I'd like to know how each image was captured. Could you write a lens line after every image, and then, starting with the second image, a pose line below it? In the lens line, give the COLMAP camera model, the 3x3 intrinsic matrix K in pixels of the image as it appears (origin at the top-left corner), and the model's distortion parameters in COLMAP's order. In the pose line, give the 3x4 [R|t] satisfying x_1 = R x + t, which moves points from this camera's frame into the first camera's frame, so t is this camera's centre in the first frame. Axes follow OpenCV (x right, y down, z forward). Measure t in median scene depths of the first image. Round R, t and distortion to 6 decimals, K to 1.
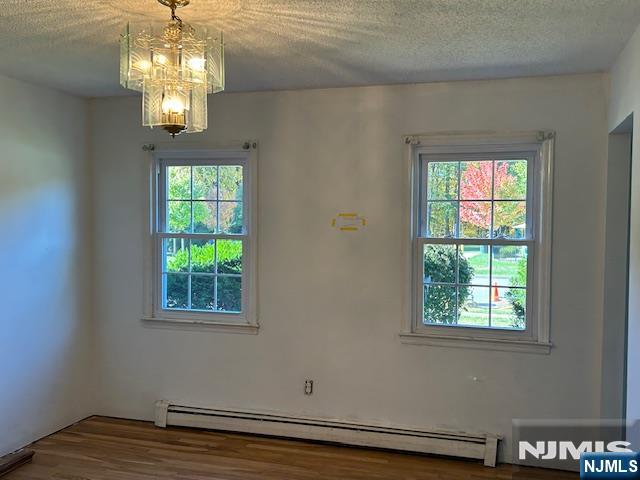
lens RADIAL K [[630.5, 0, 320.0], [0, 630.5, 240.0], [0, 0, 1]] dist [0.020270, -0.002435]
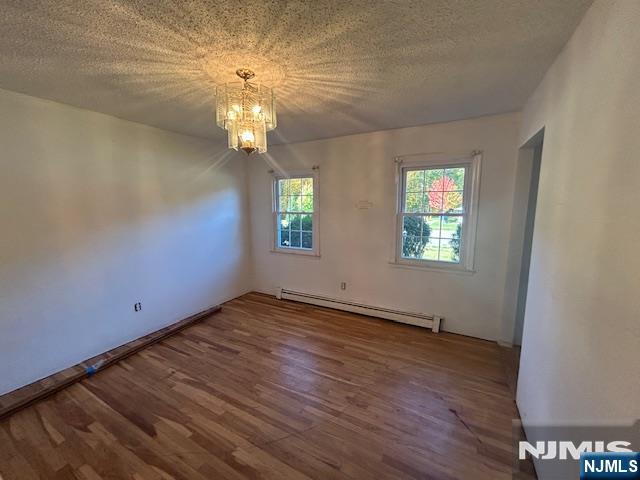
lens RADIAL K [[245.0, 0, 320.0], [0, 245.0, 240.0], [0, 0, 1]] dist [0.000439, 0.000071]
pose [[0.978696, 0.014684, -0.204787, 0.071605], [0.004896, 0.995486, 0.094778, 0.007555], [0.205255, -0.093762, 0.974207, 0.222384]]
